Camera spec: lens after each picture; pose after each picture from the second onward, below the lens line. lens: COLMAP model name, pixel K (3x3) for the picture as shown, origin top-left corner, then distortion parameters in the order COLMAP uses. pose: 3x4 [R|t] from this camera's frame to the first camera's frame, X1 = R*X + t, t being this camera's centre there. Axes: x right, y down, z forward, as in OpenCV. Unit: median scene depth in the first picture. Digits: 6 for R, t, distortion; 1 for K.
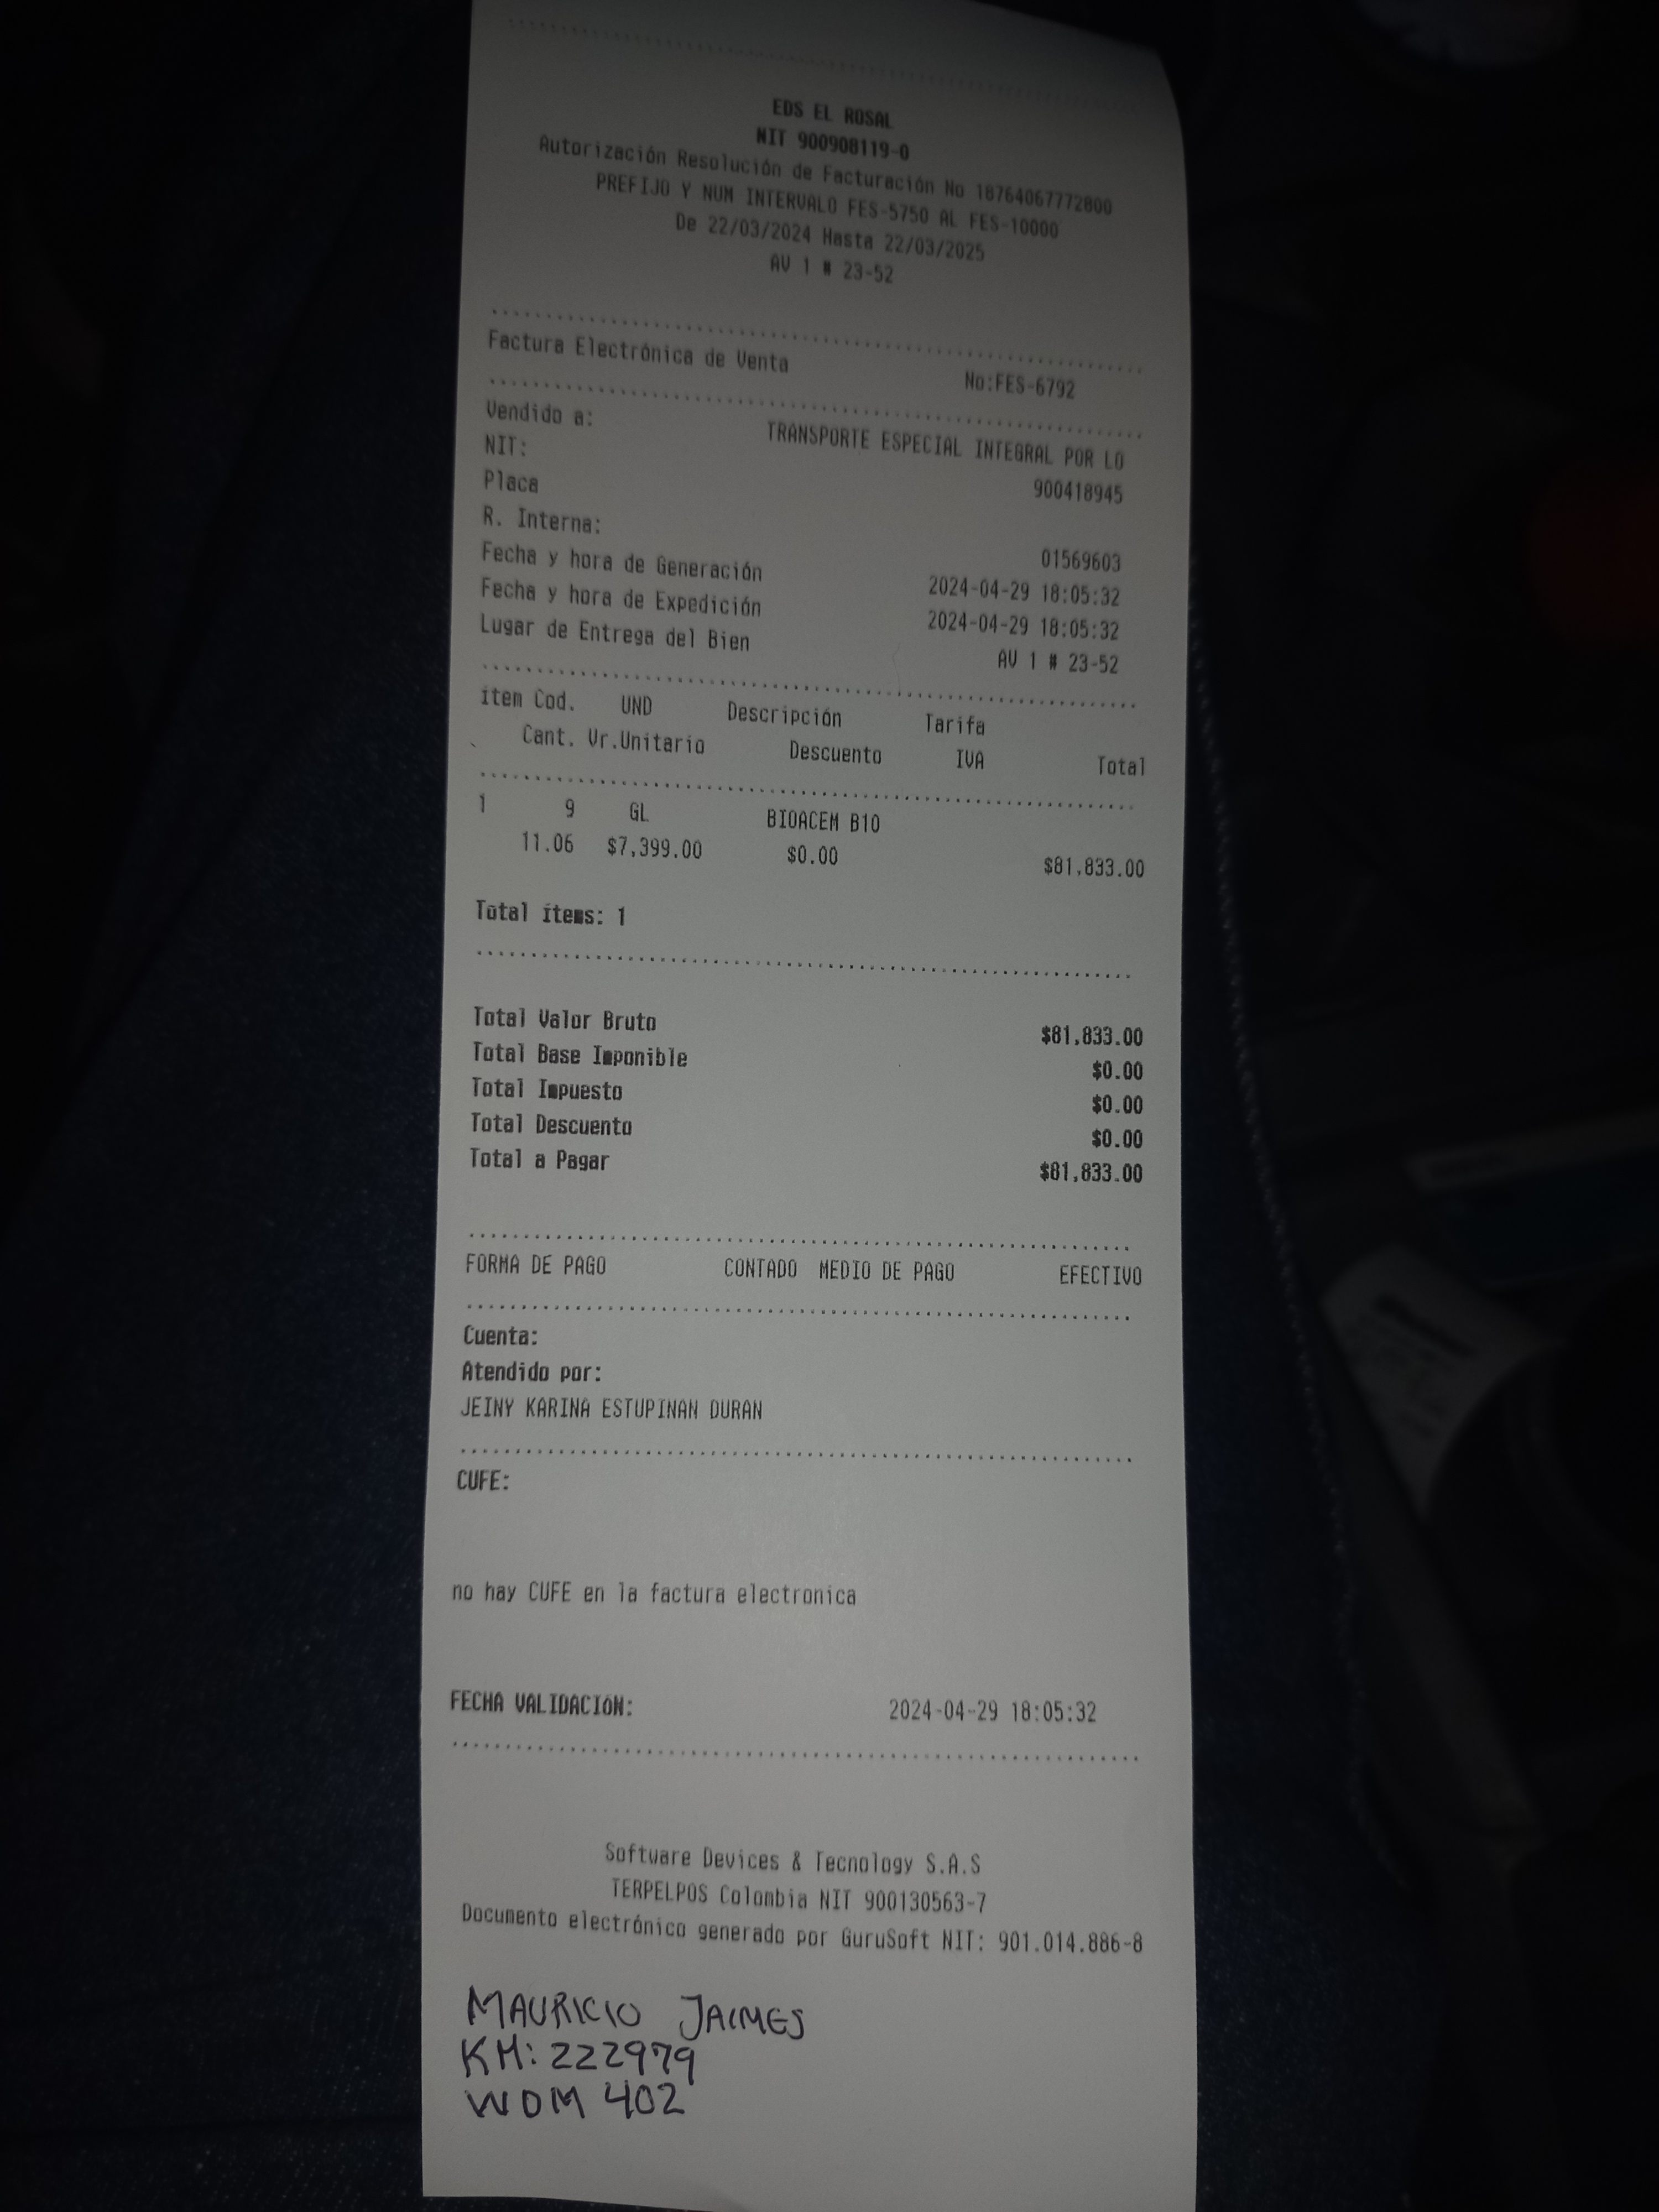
lens RADIAL K [[1039.5, 0, 875.7], [0, 1039.5, 1248.7], [0, 0, 1]] dist [-0.037401, 0.020965]
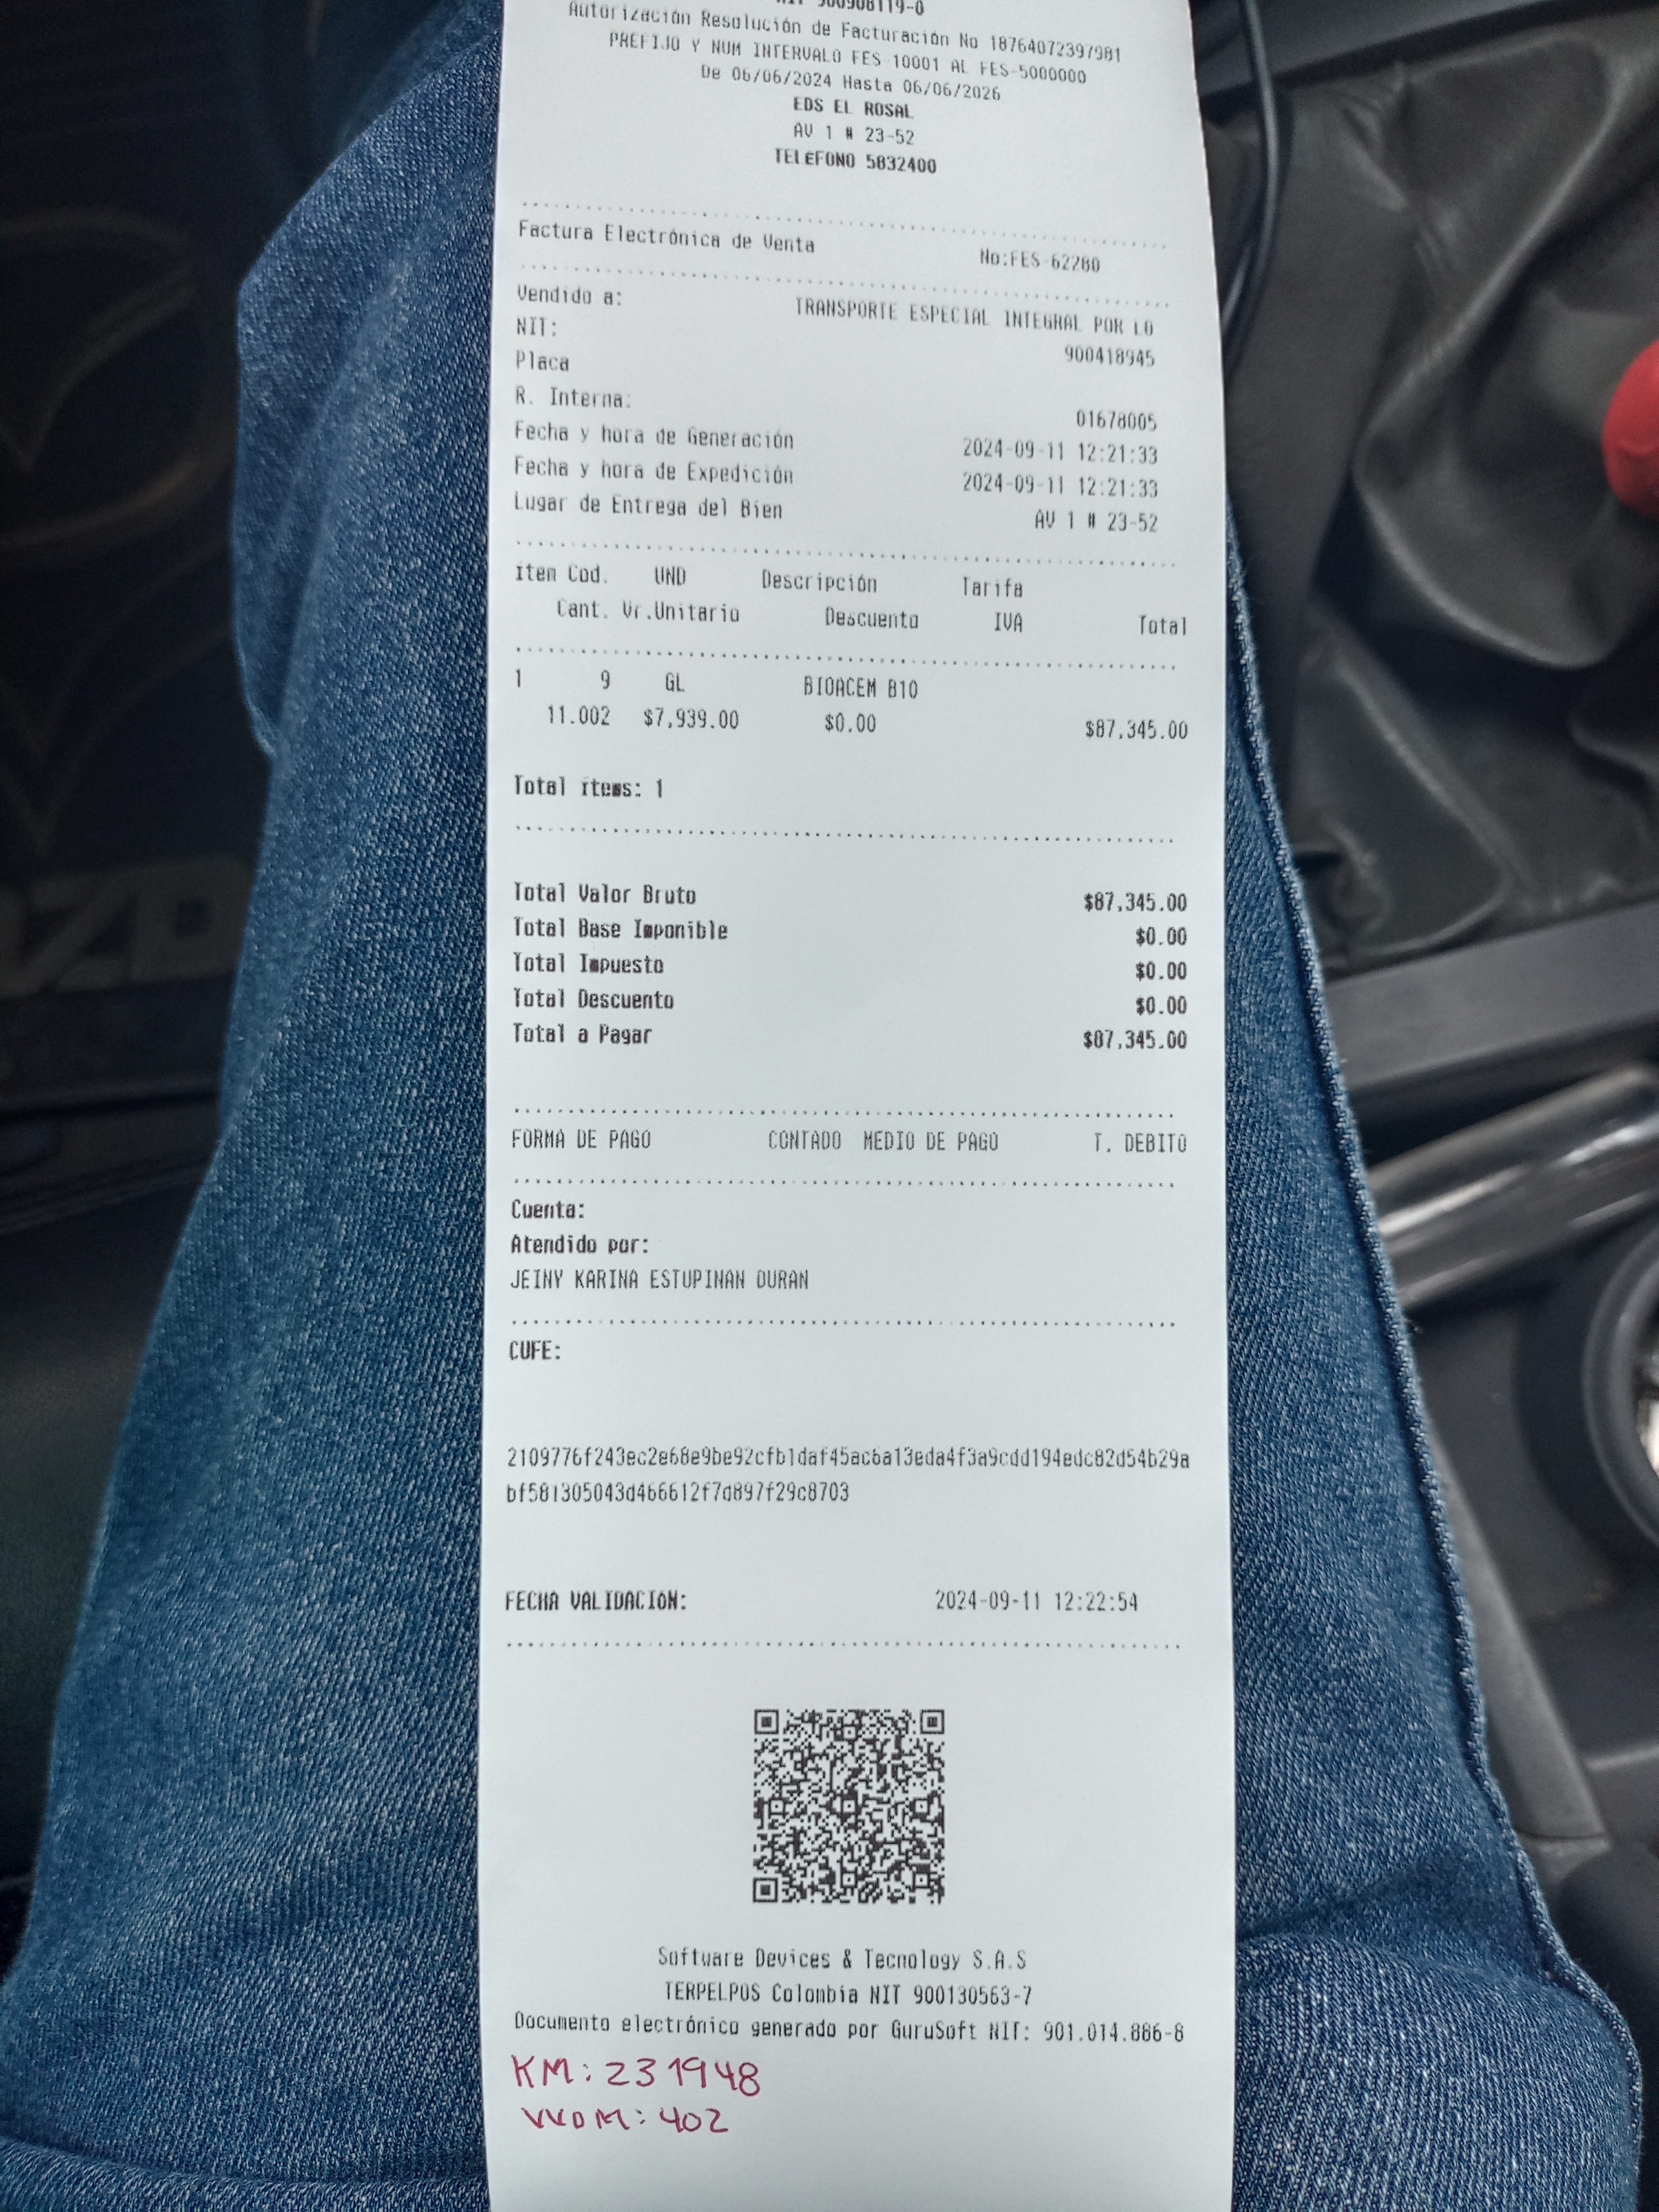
lens RADIAL K [[1478.0, 0, 910.2], [0, 1478.0, 1156.3], [0, 0, 1]] dist [-0.008819, -0.001364]
pose [[0.998833, -0.008858, -0.047480, 0.061857], [0.011363, 0.998542, 0.052764, -0.041451], [0.046943, -0.053242, 0.997478, -0.438594]]
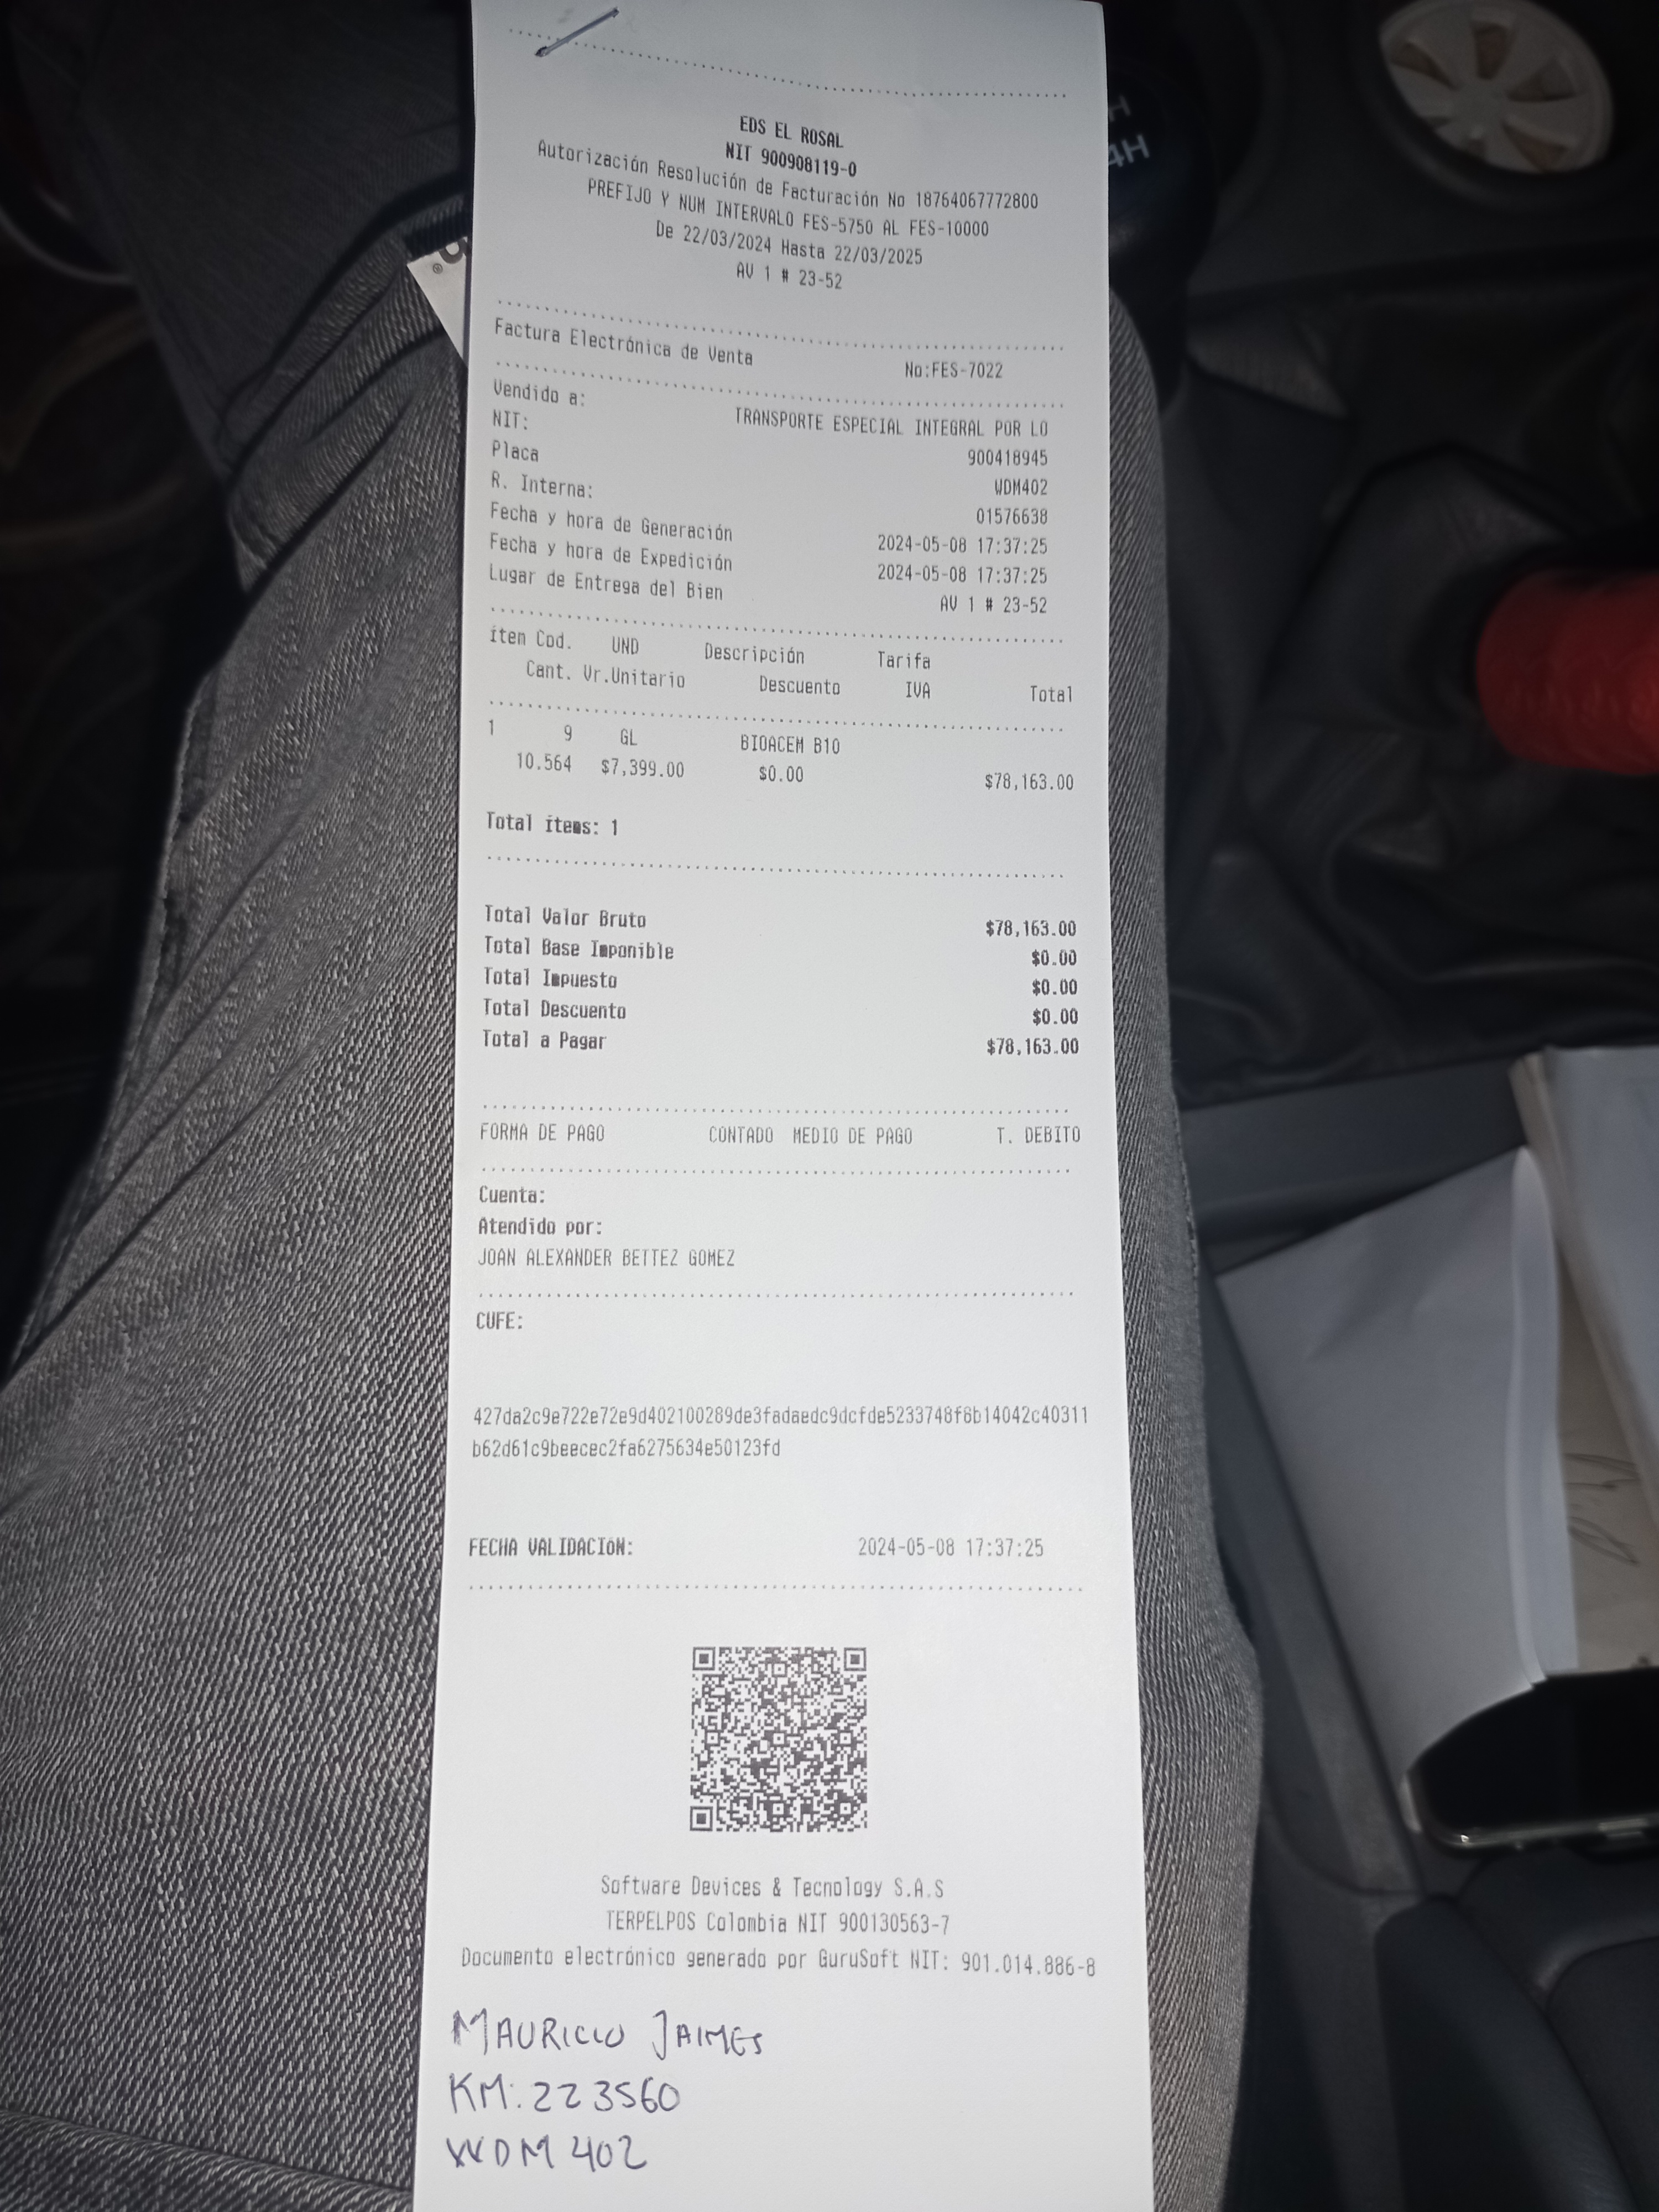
lens RADIAL K [[1601.0, 0, 901.9], [0, 1601.0, 1113.7], [0, 0, 1]] dist [0.002969, 0.000160]
pose [[0.999837, -0.005696, -0.017119, 0.099493], [0.006510, 0.998830, 0.047921, -0.089714], [0.016826, -0.048024, 0.998704, -0.774001]]
